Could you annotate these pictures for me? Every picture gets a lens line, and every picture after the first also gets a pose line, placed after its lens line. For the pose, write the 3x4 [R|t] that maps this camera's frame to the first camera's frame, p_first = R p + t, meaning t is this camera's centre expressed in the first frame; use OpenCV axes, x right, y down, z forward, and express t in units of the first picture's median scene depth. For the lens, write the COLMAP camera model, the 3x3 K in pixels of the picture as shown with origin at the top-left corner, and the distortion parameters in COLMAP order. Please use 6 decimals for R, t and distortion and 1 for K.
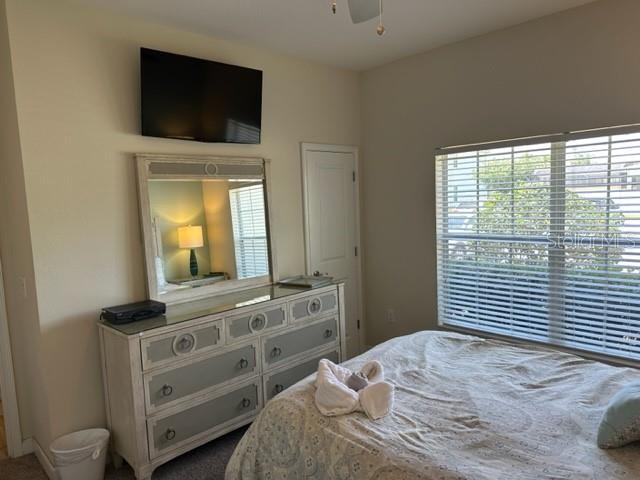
lens RADIAL K [[446.7, 0, 316.3], [0, 446.7, 236.8], [0, 0, 1]] dist [0.072035, -0.094999]
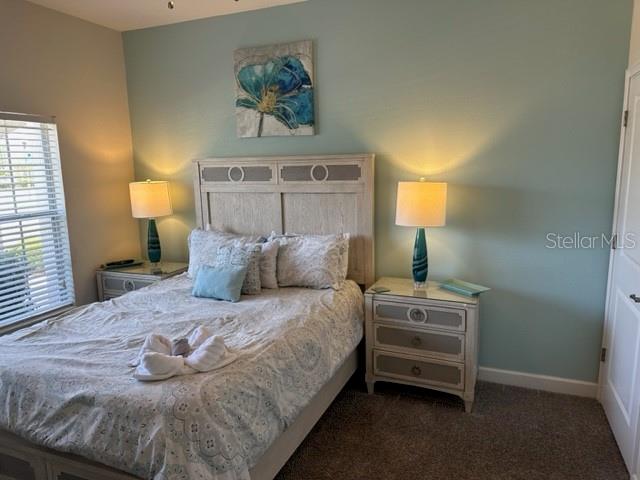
lens RADIAL K [[446.7, 0, 316.8], [0, 446.7, 241.8], [0, 0, 1]] dist [0.072035, -0.094999]
pose [[-0.394354, -0.110877, 0.912245, -0.838070], [0.108217, 0.980184, 0.165916, -0.043555], [-0.912564, 0.164150, -0.374541, 0.948073]]
